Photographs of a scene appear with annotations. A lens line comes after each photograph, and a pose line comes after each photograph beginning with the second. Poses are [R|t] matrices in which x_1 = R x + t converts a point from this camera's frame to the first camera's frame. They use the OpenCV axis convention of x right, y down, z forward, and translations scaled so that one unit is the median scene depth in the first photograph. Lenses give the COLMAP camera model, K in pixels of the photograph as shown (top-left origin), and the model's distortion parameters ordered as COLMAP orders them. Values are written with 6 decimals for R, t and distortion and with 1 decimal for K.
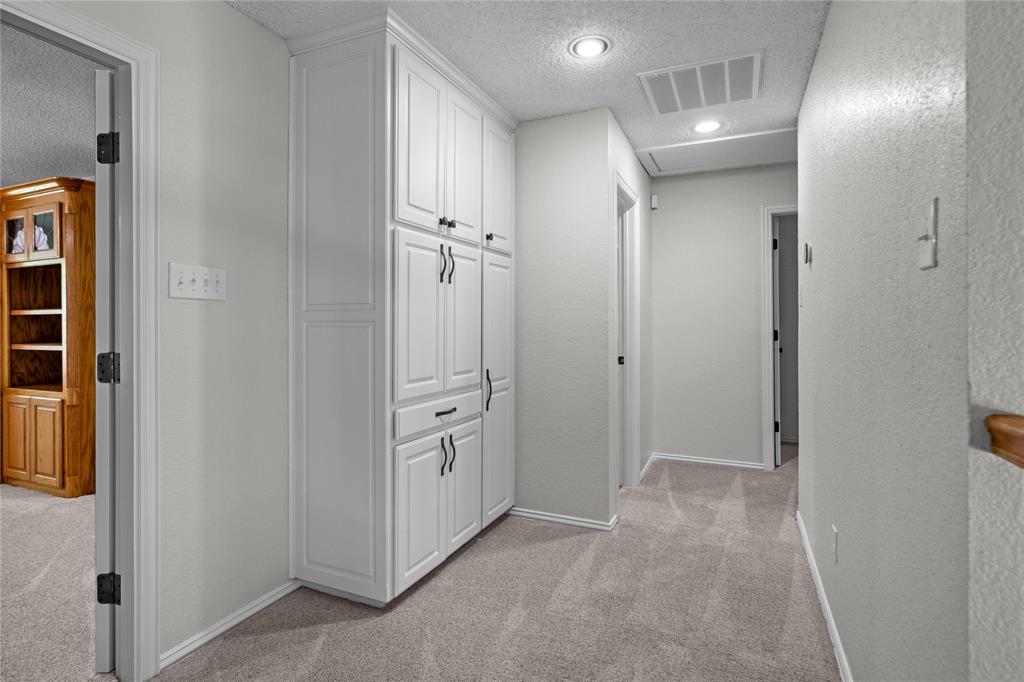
lens RADIAL K [[503.7, 0, 512.0], [0, 503.7, 324.5], [0, 0, 1]] dist [-0.001809, -0.000545]
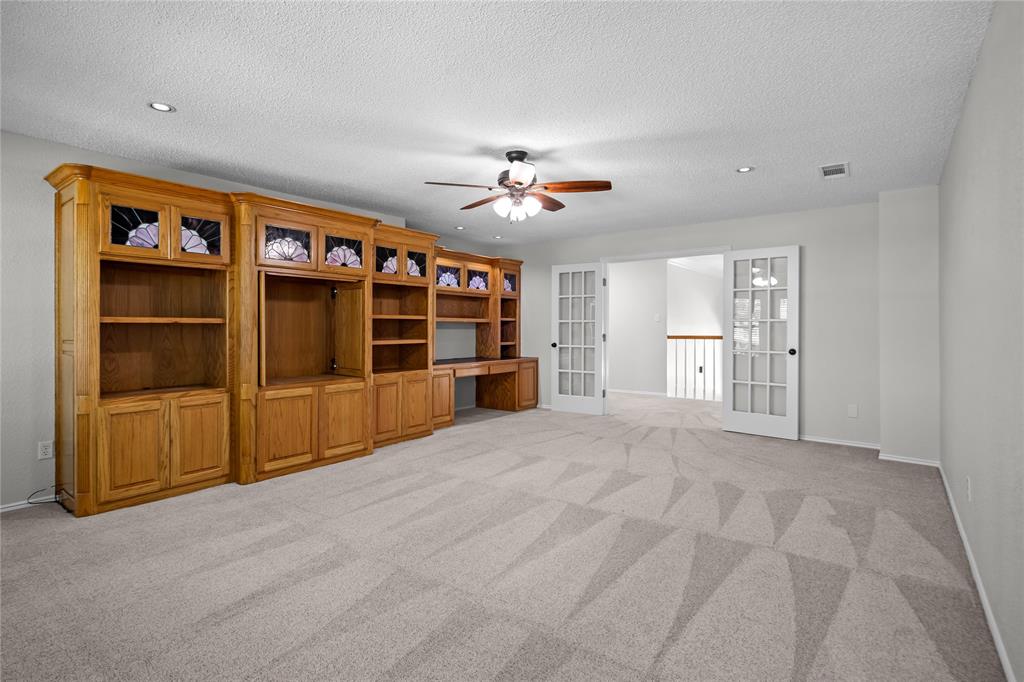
lens RADIAL K [[503.7, 0, 512.0], [0, 503.7, 324.5], [0, 0, 1]] dist [-0.001809, -0.000545]
pose [[0.231842, 0.011439, 0.972686, -2.338750], [-0.001868, 0.999934, -0.011314, 0.012219], [-0.972752, 0.000807, 0.231849, 0.375638]]
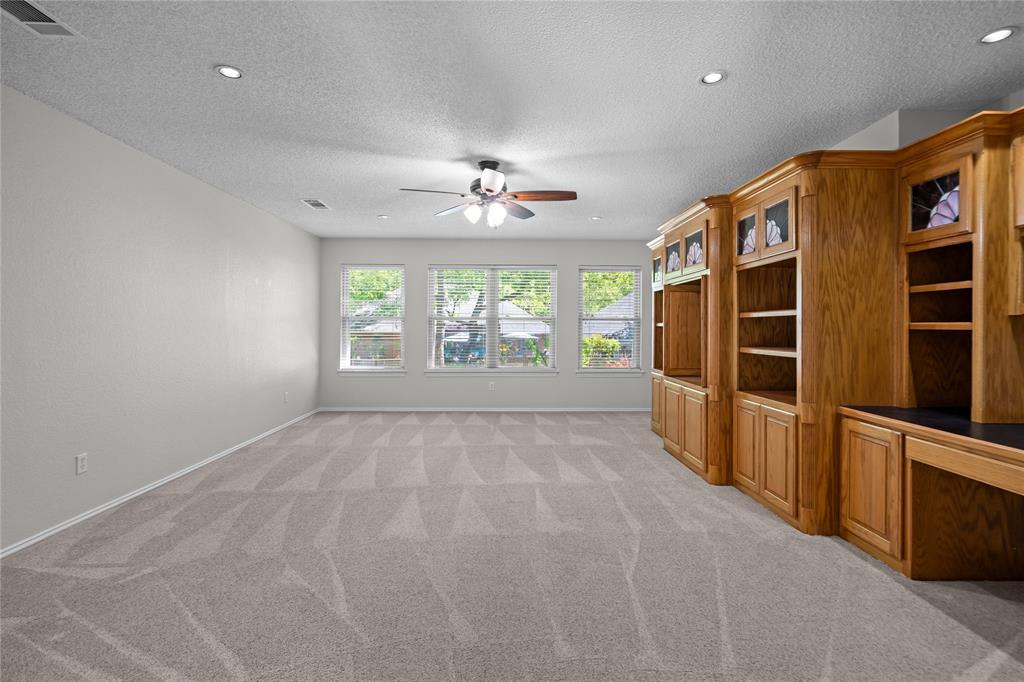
lens RADIAL K [[503.7, 0, 512.0], [0, 503.7, 324.5], [0, 0, 1]] dist [-0.001809, -0.000545]
pose [[0.424023, -0.000390, -0.905651, -0.316222], [-0.005704, 0.999979, -0.003101, 0.000149], [0.905633, 0.006480, 0.424012, 0.190206]]
